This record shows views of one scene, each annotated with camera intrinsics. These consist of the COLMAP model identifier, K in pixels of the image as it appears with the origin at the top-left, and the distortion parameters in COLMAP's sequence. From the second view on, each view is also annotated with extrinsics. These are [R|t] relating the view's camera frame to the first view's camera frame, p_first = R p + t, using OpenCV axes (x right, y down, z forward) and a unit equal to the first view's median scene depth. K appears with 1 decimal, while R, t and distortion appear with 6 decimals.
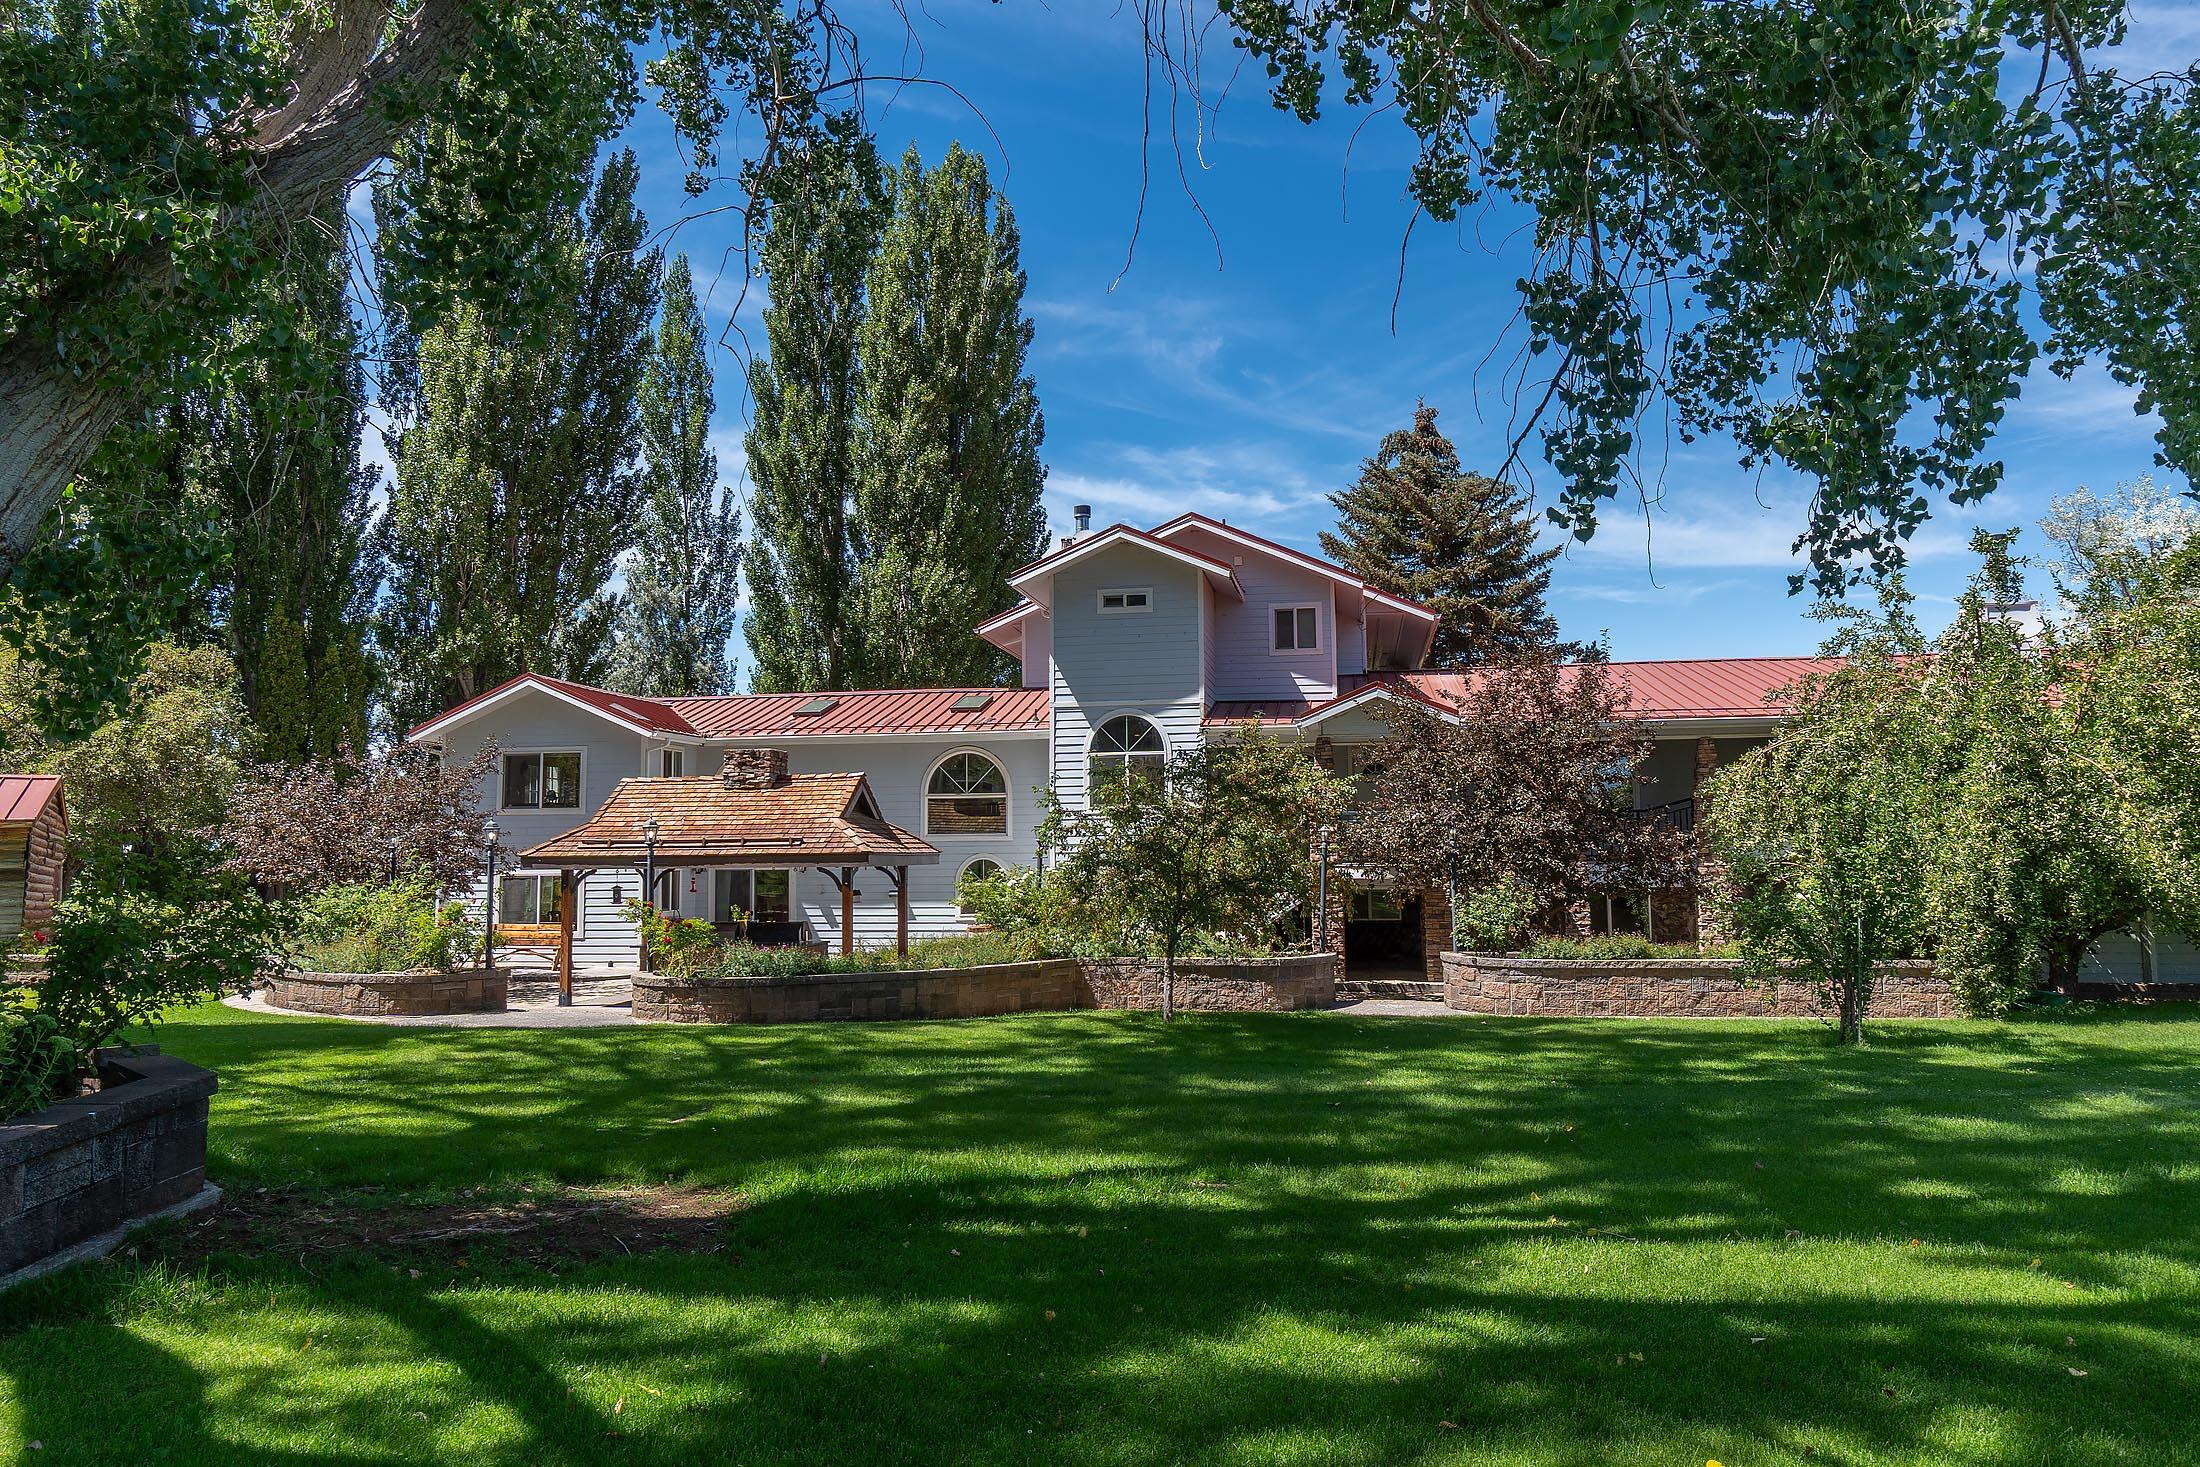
lens RADIAL K [[1578.1, 0, 1106.1], [0, 1578.1, 727.3], [0, 0, 1]] dist [-0.001376, 0.000103]
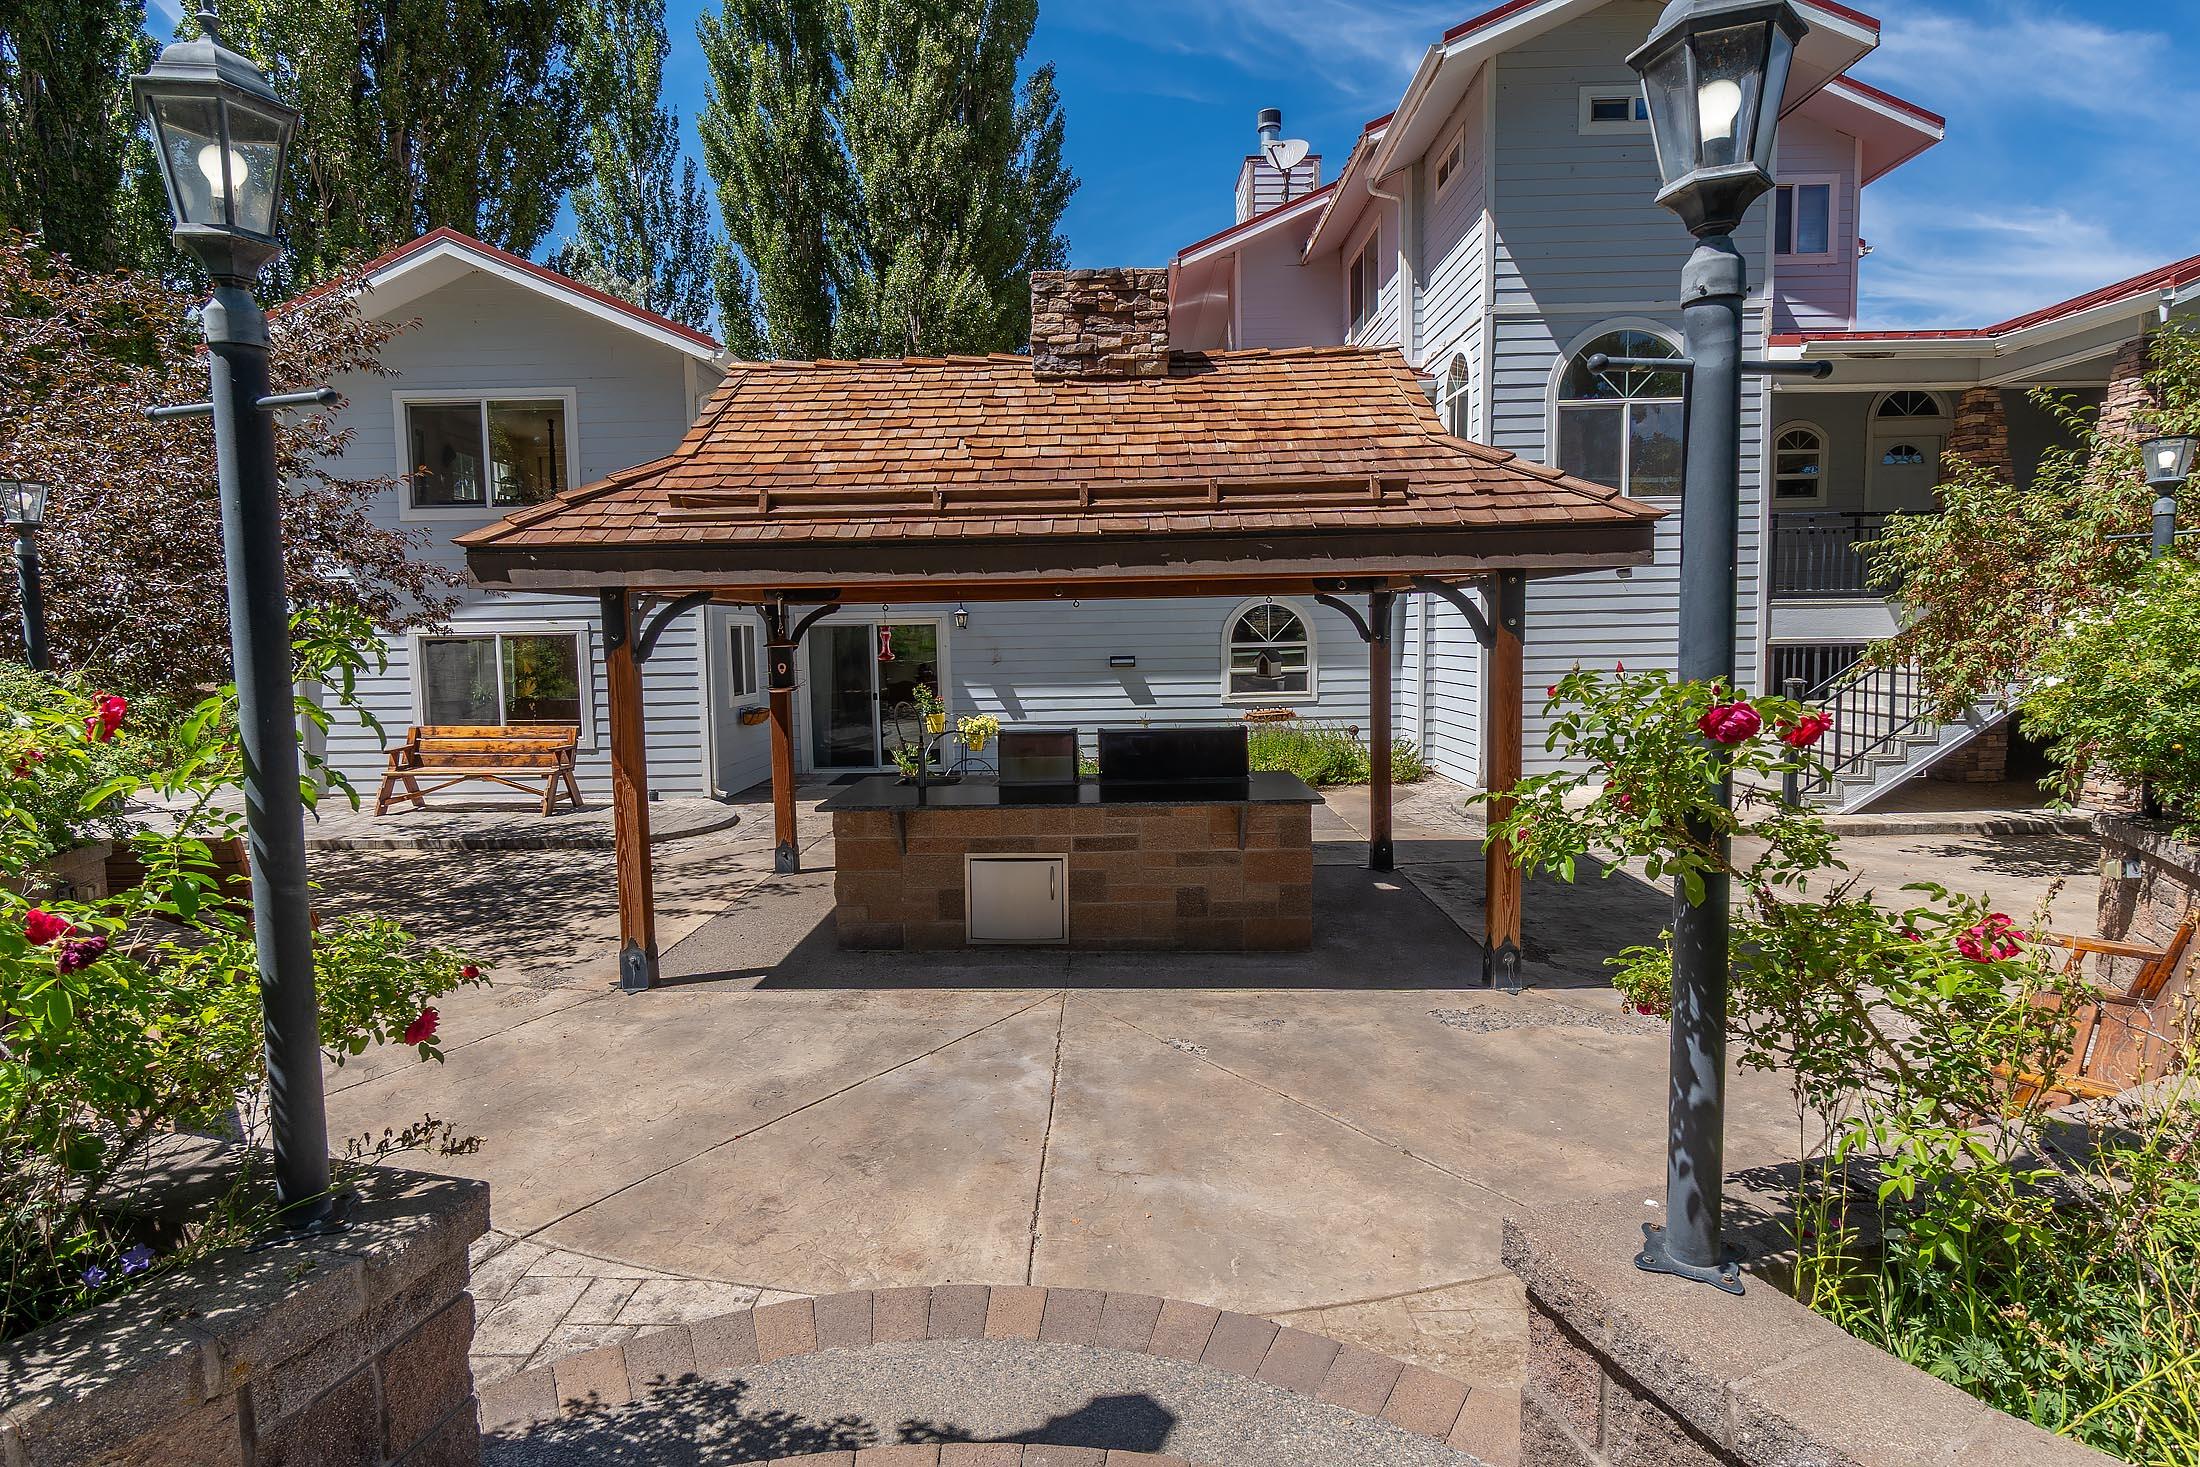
lens RADIAL K [[1132.9, 0, 1091.0], [0, 1132.9, 731.9], [0, 0, 1]] dist [0.005644, 0.000924]
pose [[0.986877, -0.020555, 0.160158, -0.161627], [-0.005155, 0.987349, 0.158479, 0.046721], [-0.161390, -0.157225, 0.974286, 0.425748]]
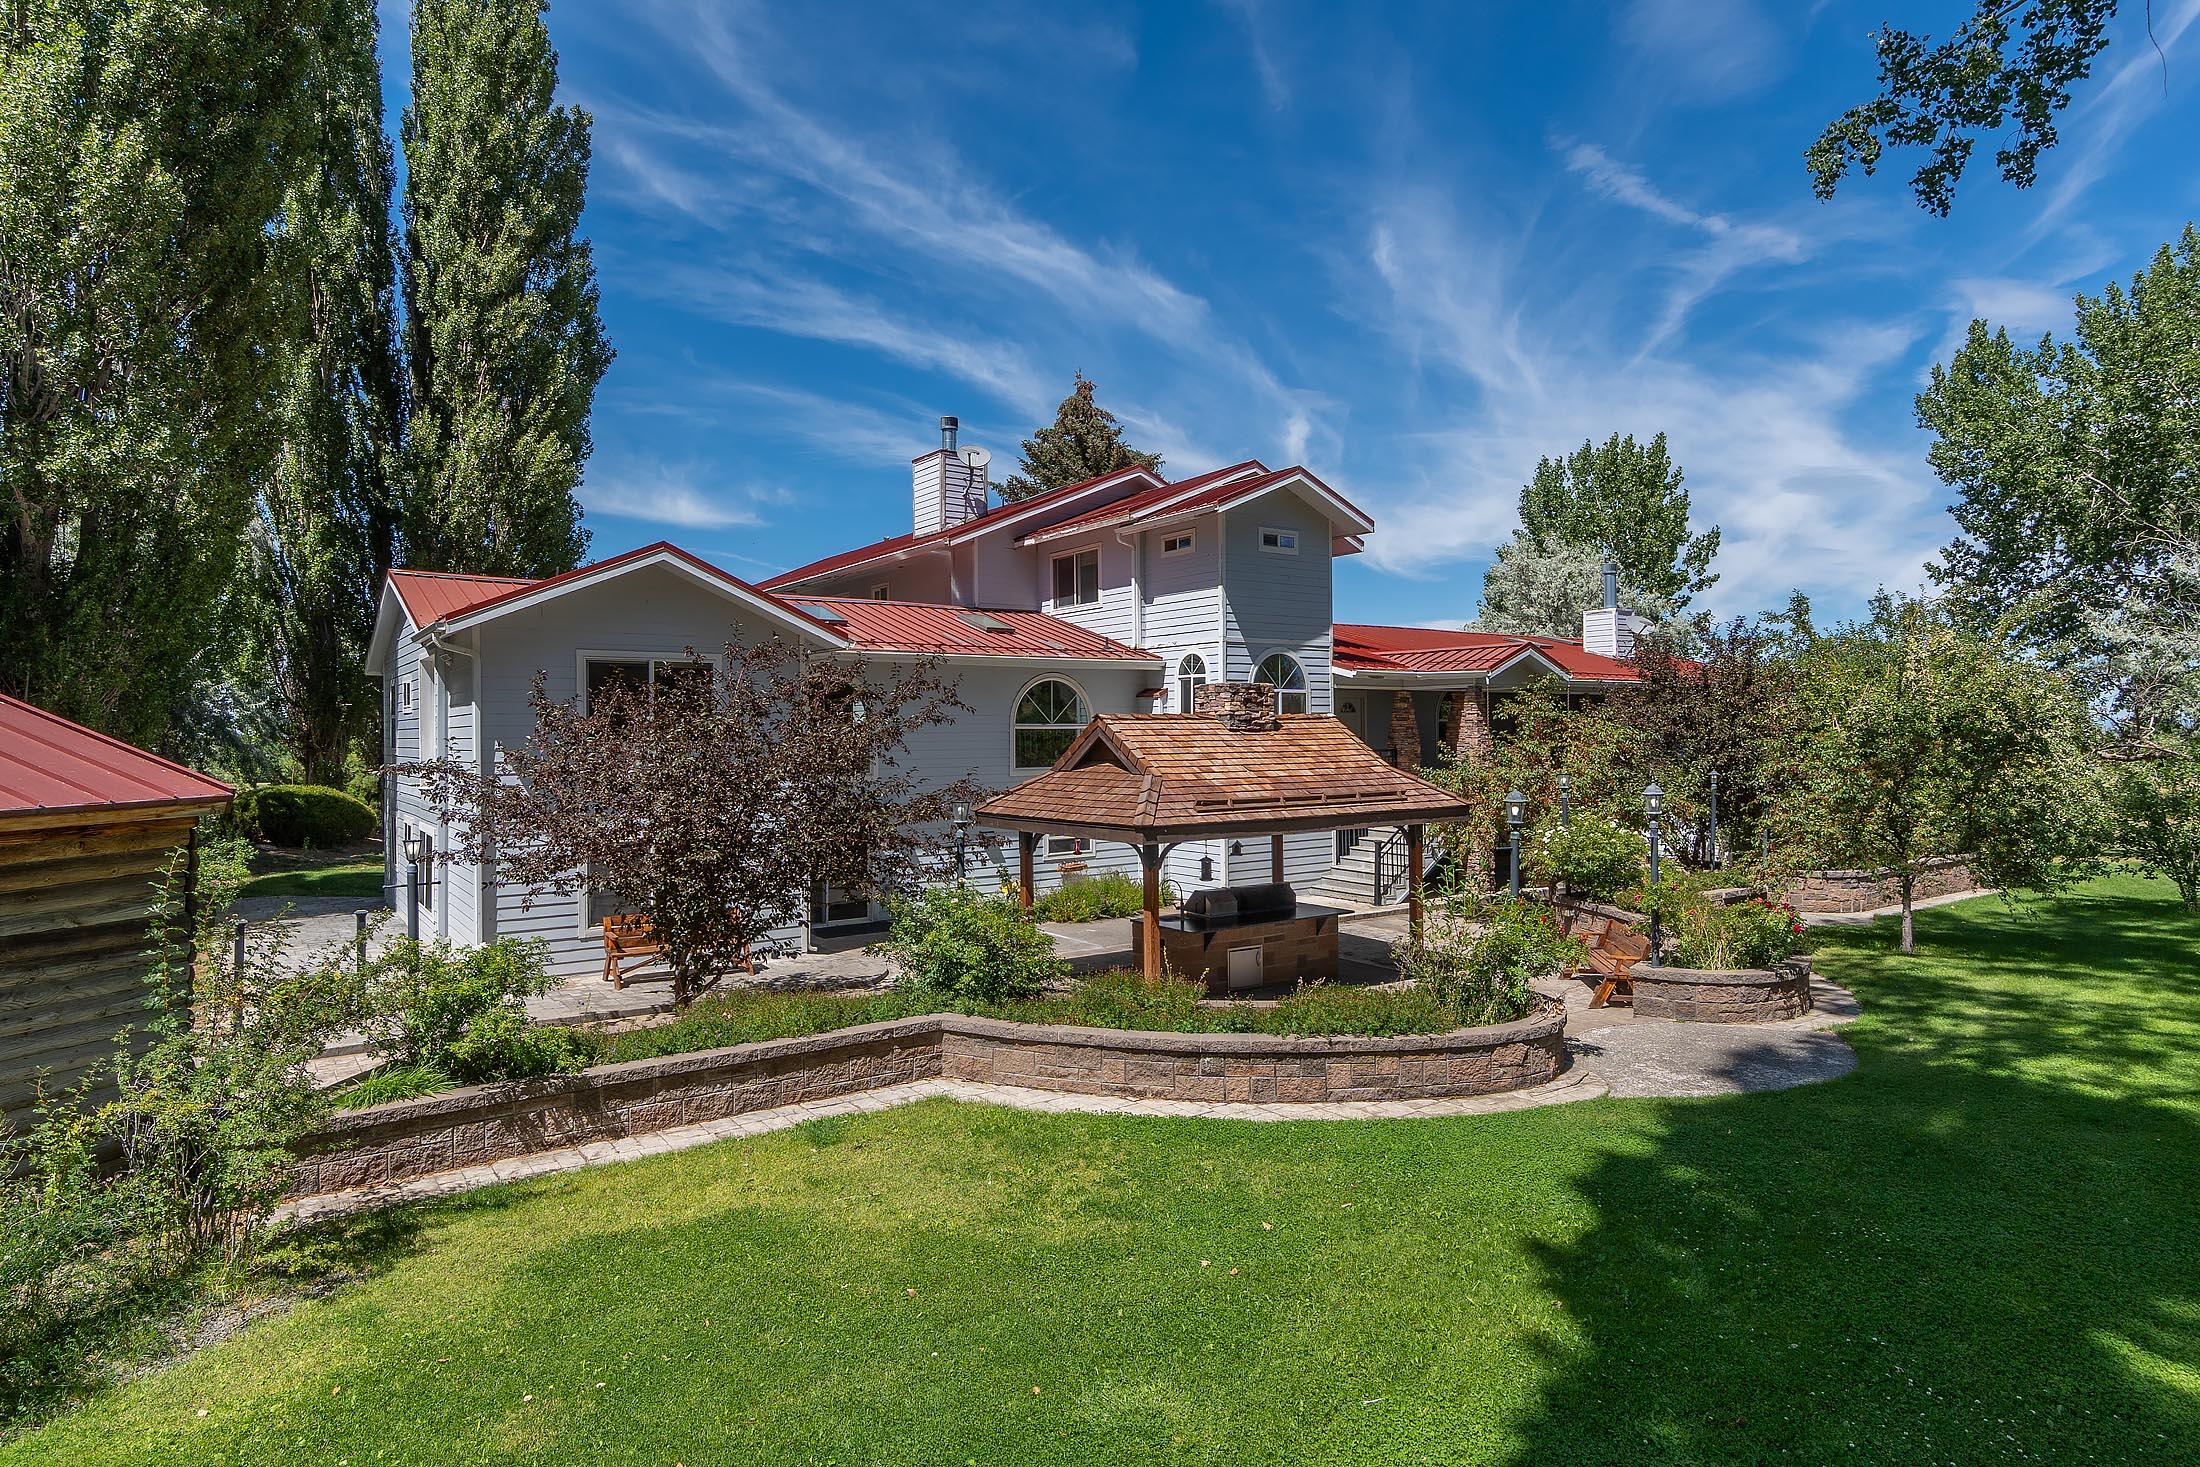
lens RADIAL K [[1231.0, 0, 1097.6], [0, 1231.0, 733.4], [0, 0, 1]] dist [0.008145, 0.000581]
pose [[0.681383, 0.001739, 0.731925, -0.447671], [-0.056501, 0.997138, 0.050231, 0.007298], [-0.729743, -0.075581, 0.679531, 0.366035]]
